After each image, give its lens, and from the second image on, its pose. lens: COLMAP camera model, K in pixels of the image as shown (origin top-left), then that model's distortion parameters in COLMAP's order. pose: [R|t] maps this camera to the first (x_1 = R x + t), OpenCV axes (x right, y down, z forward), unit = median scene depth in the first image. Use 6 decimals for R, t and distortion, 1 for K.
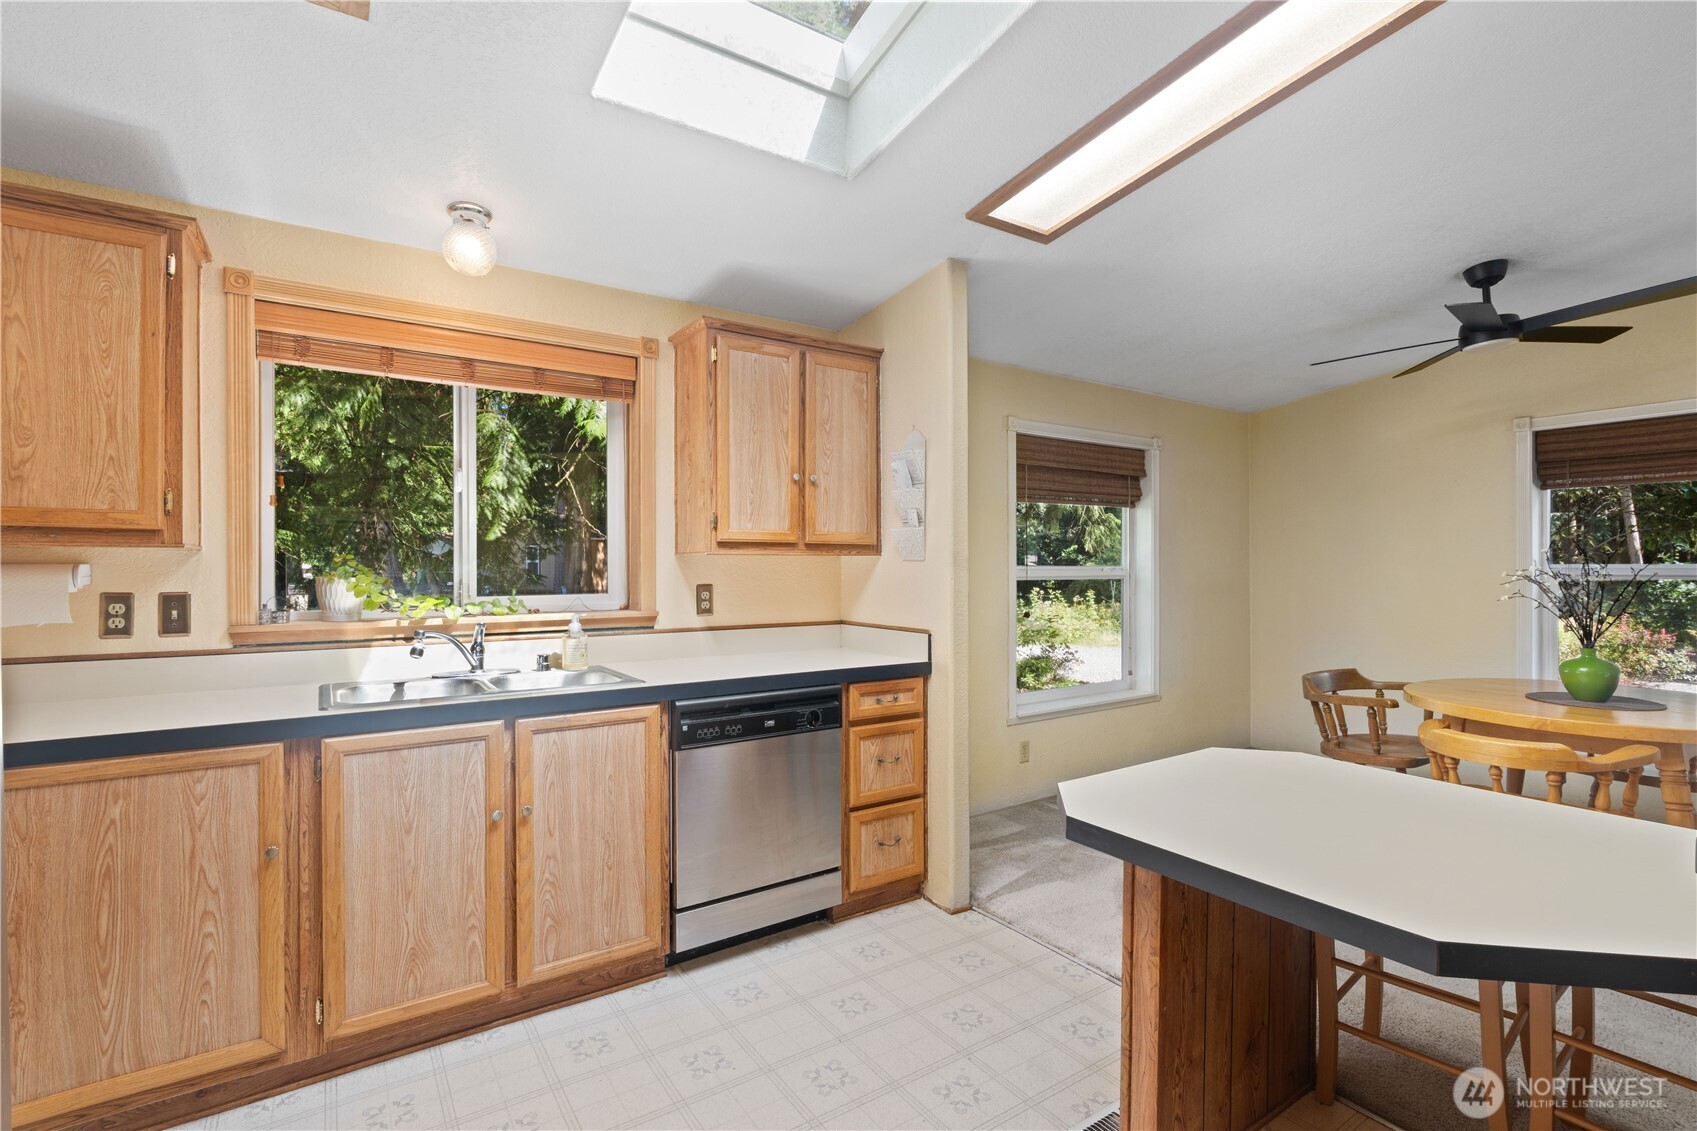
lens RADIAL K [[775.1, 0, 851.4], [0, 775.1, 570.3], [0, 0, 1]] dist [0.000365, 0.000199]
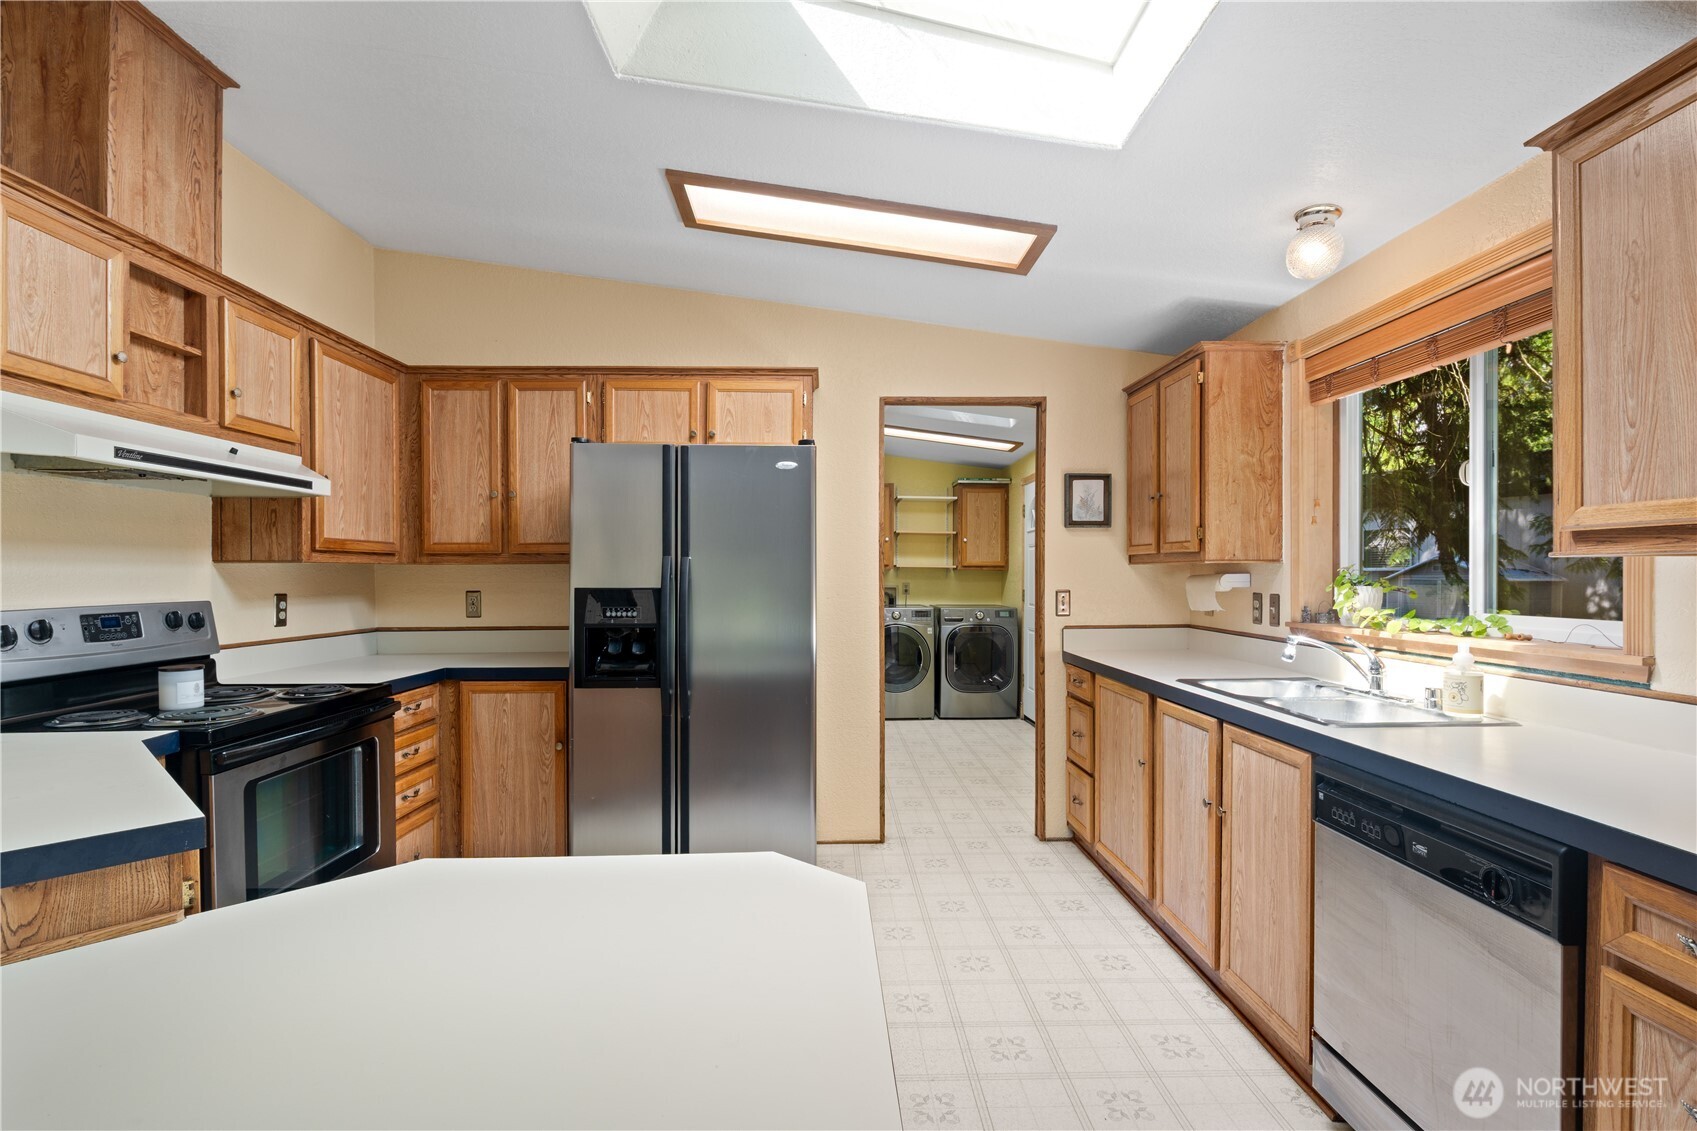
lens RADIAL K [[775.1, 0, 851.0], [0, 775.1, 571.5], [0, 0, 1]] dist [0.000365, 0.000199]
pose [[-0.526367, -0.000014, -0.850257, 0.664463], [0.004139, 0.999988, -0.002579, -0.011464], [0.850247, -0.004877, -0.526361, 1.023365]]
